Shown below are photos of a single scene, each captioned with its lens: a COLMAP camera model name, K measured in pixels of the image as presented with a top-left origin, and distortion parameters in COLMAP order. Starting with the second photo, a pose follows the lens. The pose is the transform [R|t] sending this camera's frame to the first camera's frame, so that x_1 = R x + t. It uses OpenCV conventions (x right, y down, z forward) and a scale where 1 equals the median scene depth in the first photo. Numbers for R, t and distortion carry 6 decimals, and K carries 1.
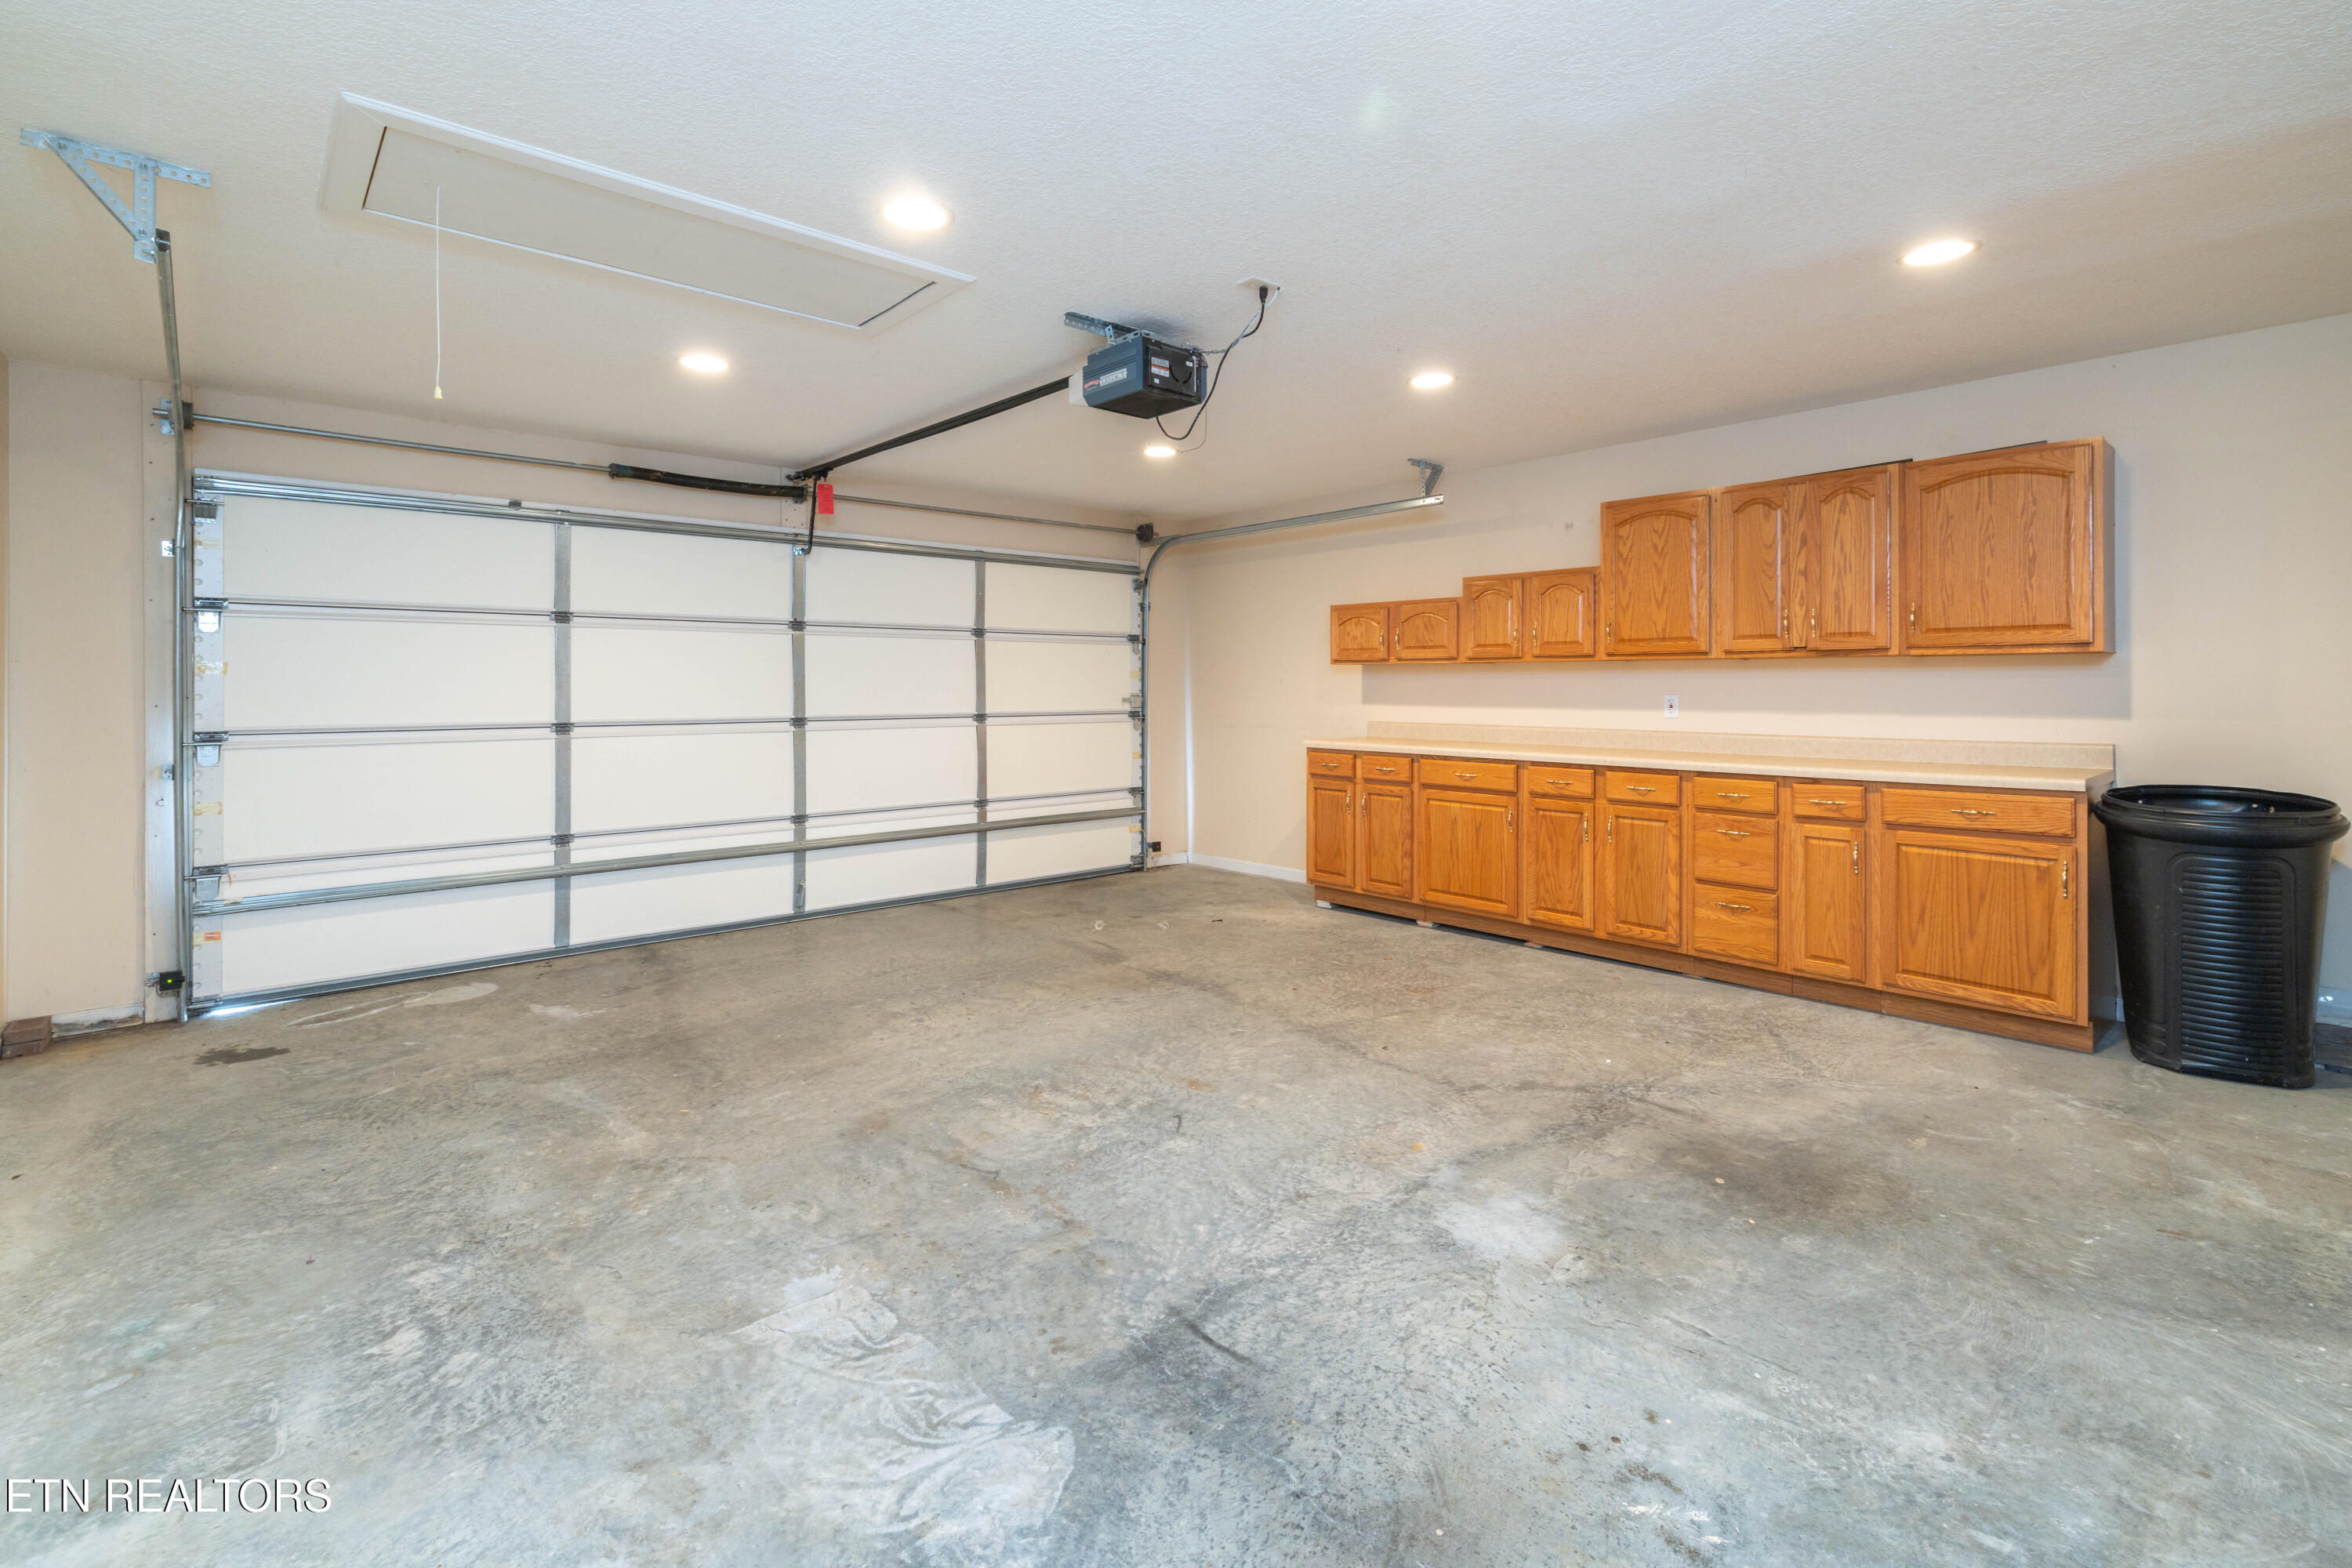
lens RADIAL K [[1034.7, 0, 1152.4], [0, 1034.7, 687.8], [0, 0, 1]] dist [-0.003626, 0.001714]
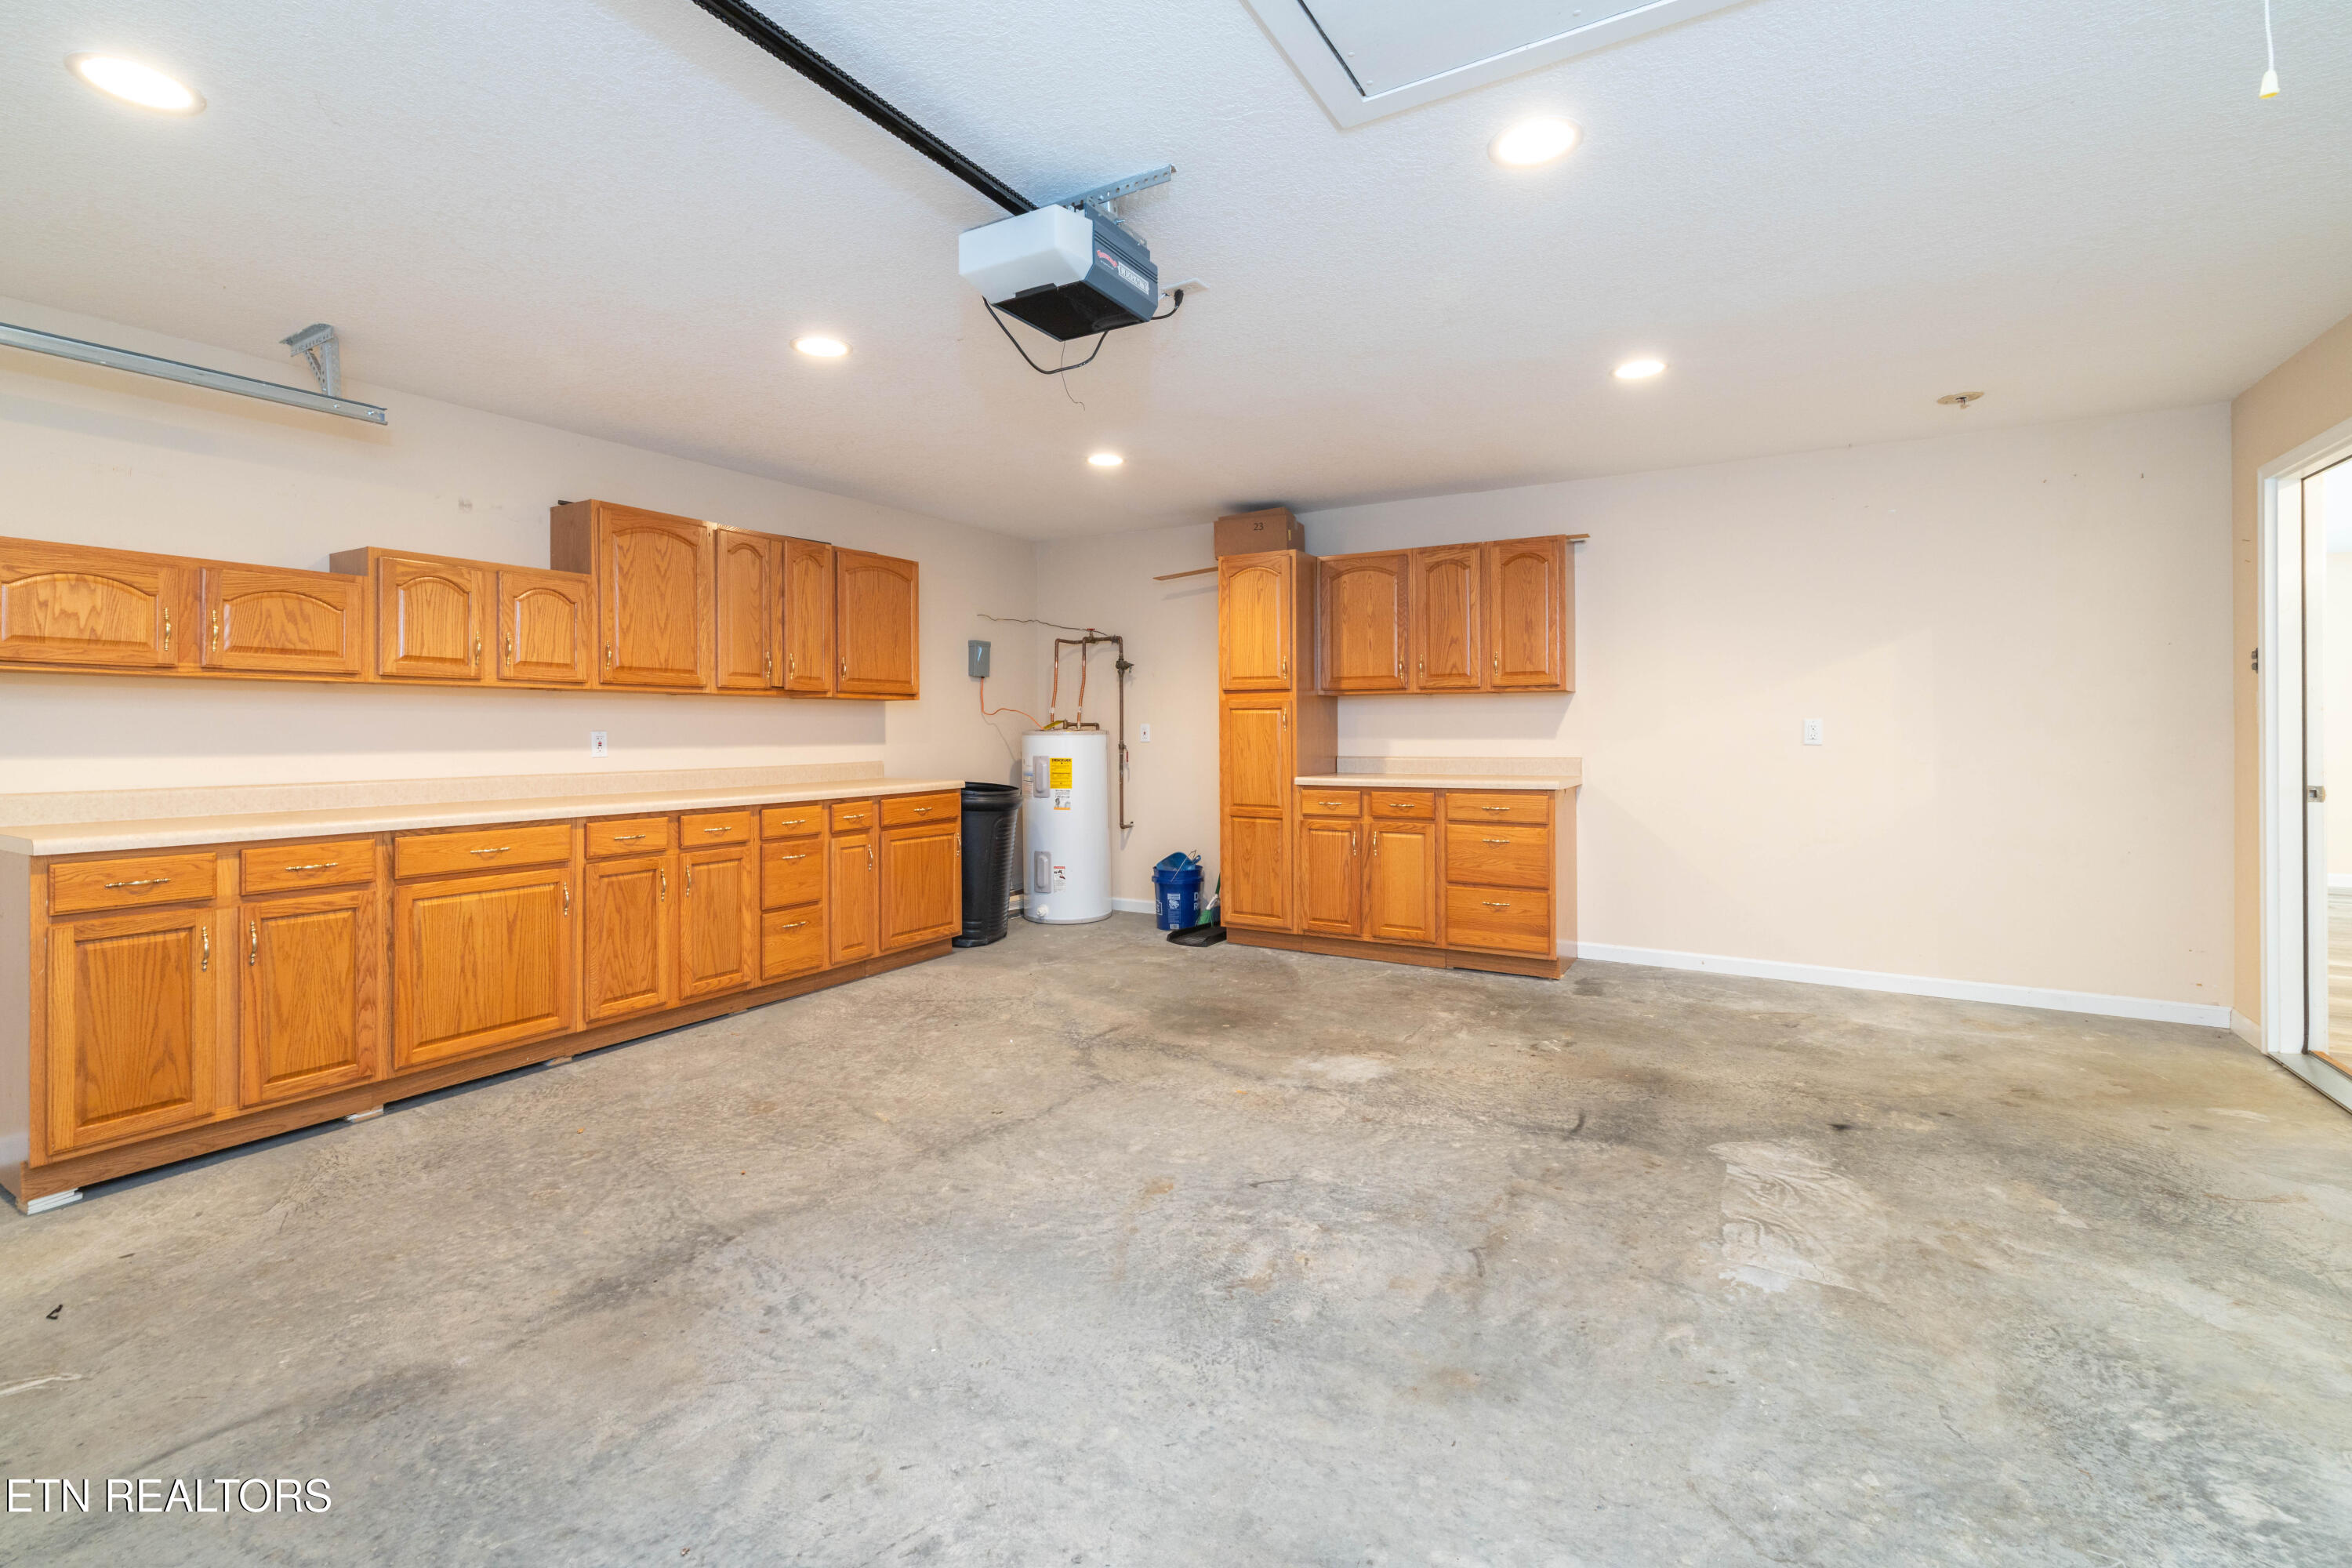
lens RADIAL K [[1034.7, 0, 1166.4], [0, 1034.7, 727.2], [0, 0, 1]] dist [-0.003626, 0.001714]
pose [[-0.301128, 0.004750, 0.953572, -0.958824], [0.006555, 0.999974, -0.002911, 0.017707], [-0.953561, 0.005374, -0.301151, 1.573138]]
